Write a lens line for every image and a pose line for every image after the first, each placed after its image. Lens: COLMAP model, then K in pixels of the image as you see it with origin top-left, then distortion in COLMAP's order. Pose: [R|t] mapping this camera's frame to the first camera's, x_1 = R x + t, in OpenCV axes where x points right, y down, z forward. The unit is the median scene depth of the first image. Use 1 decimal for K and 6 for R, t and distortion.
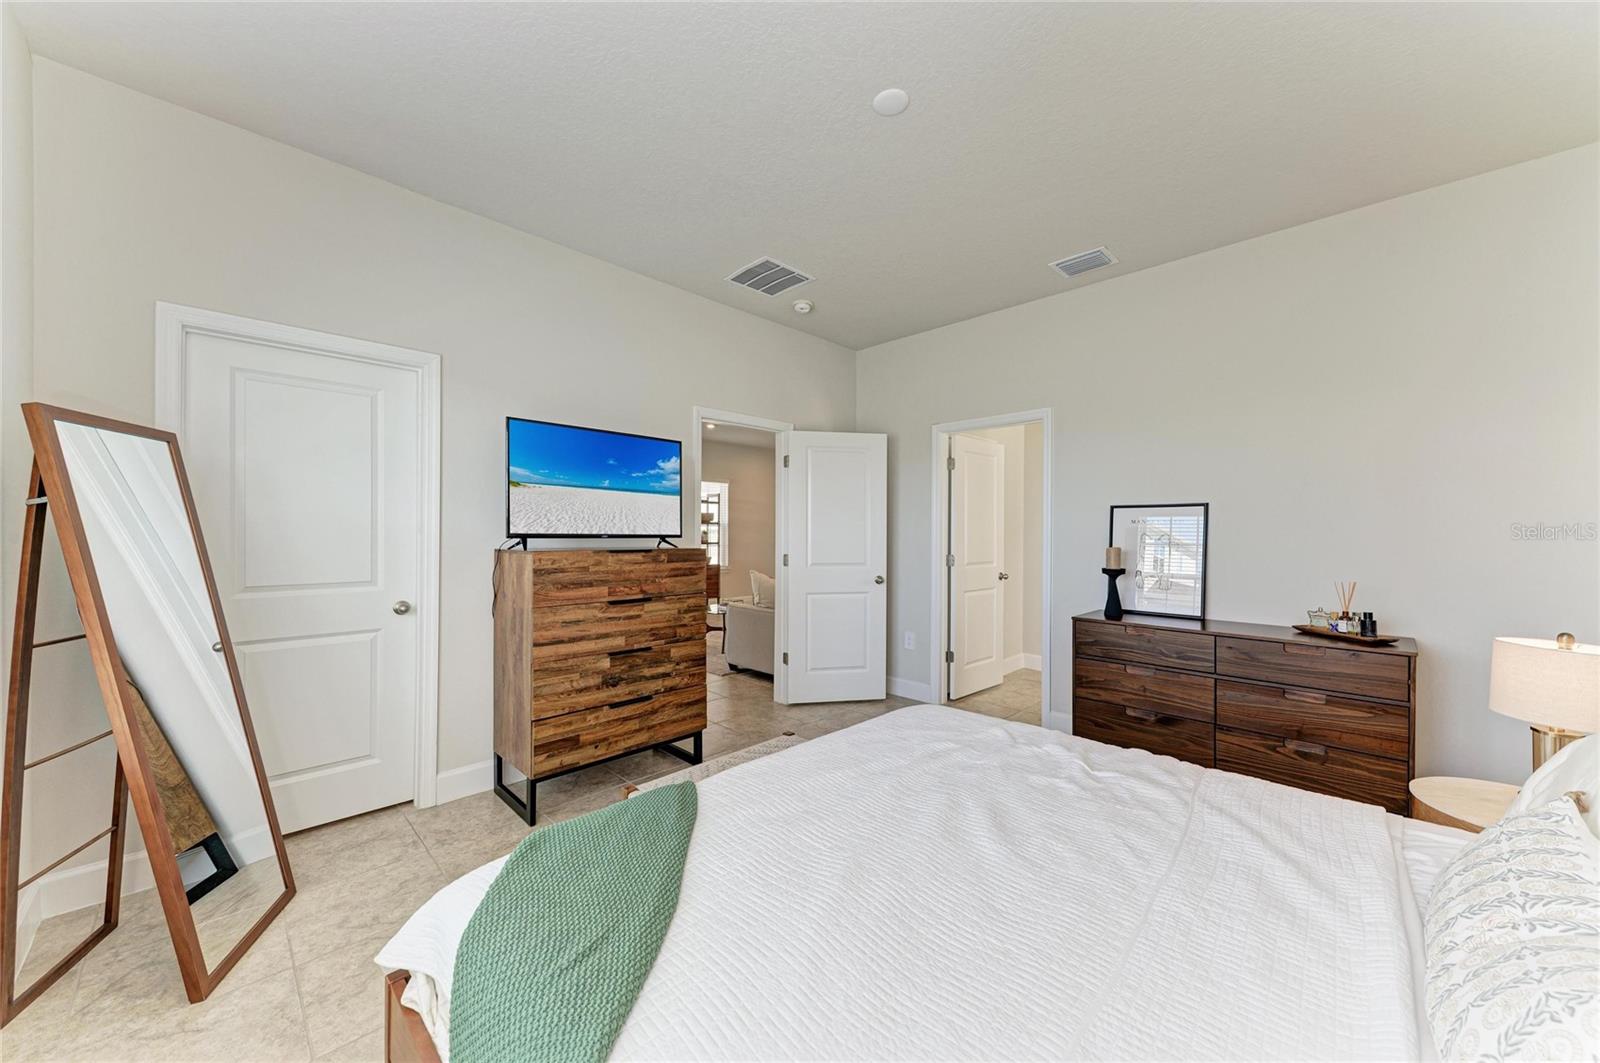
lens RADIAL K [[551.8, 0, 803.6], [0, 551.8, 544.4], [0, 0, 1]] dist [0.014589, -0.004923]
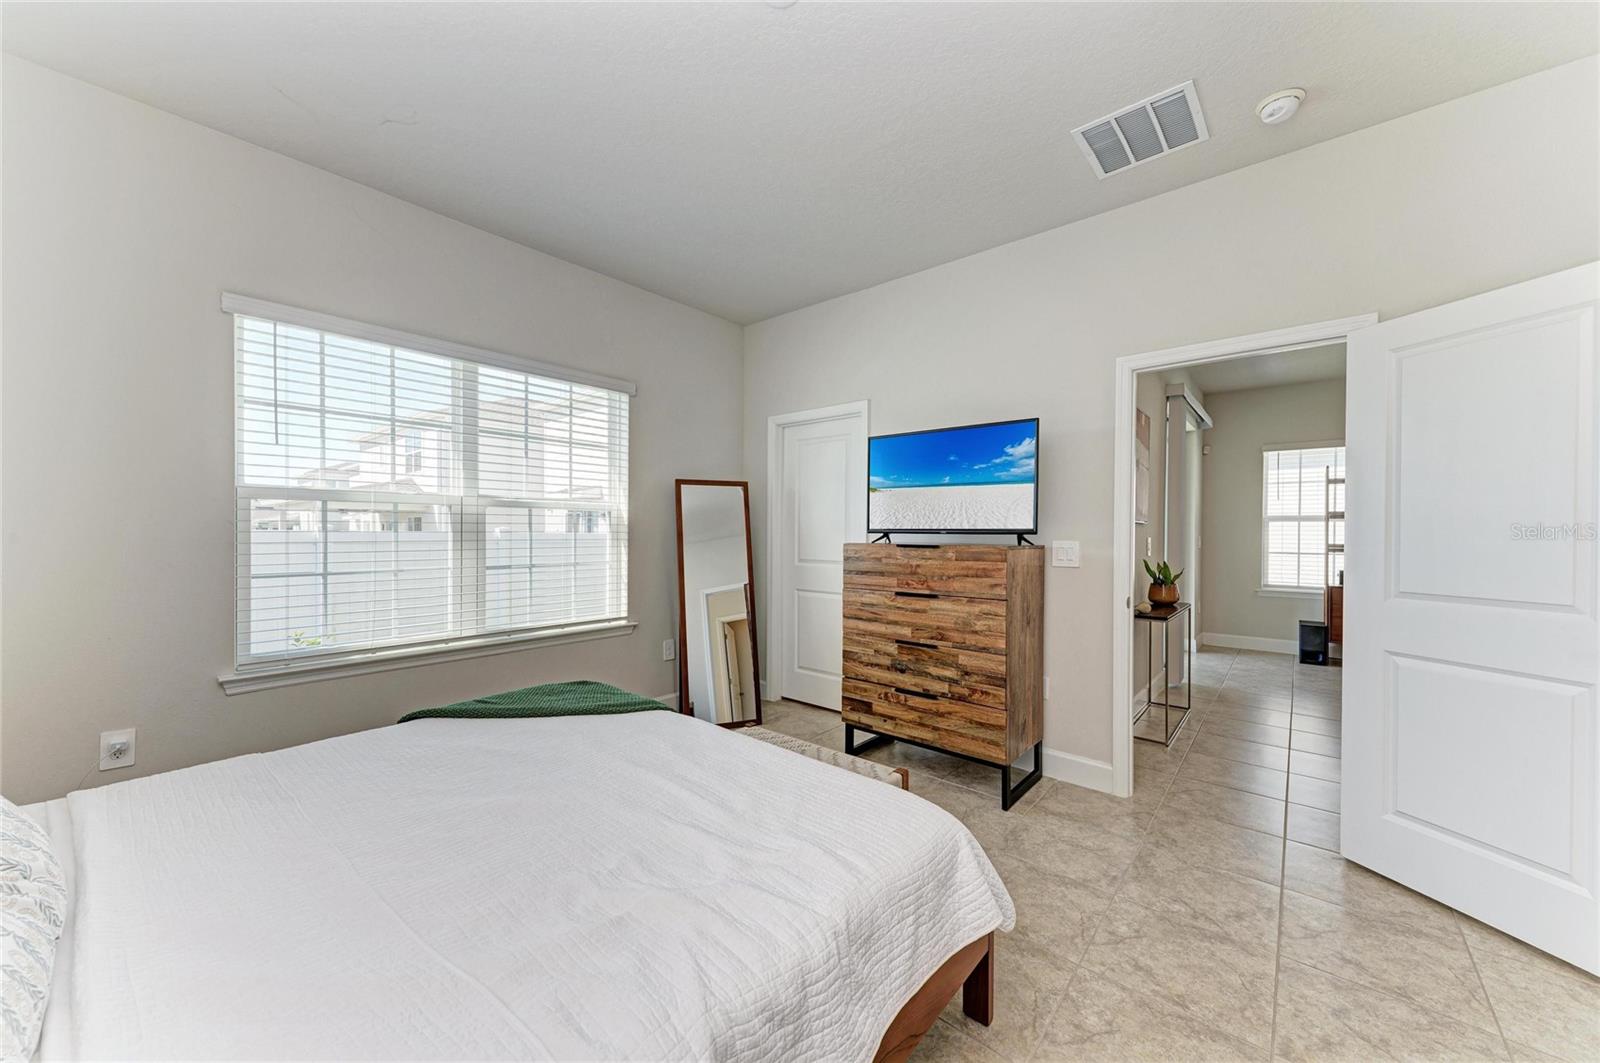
lens RADIAL K [[565.5, 0, 809.7], [0, 565.5, 537.8], [0, 0, 1]] dist [0.017424, -0.005032]
pose [[0.122348, 0.010404, -0.992433, 0.691319], [-0.018664, 0.999792, 0.008180, -0.008045], [0.992312, 0.017522, 0.122517, 0.663462]]
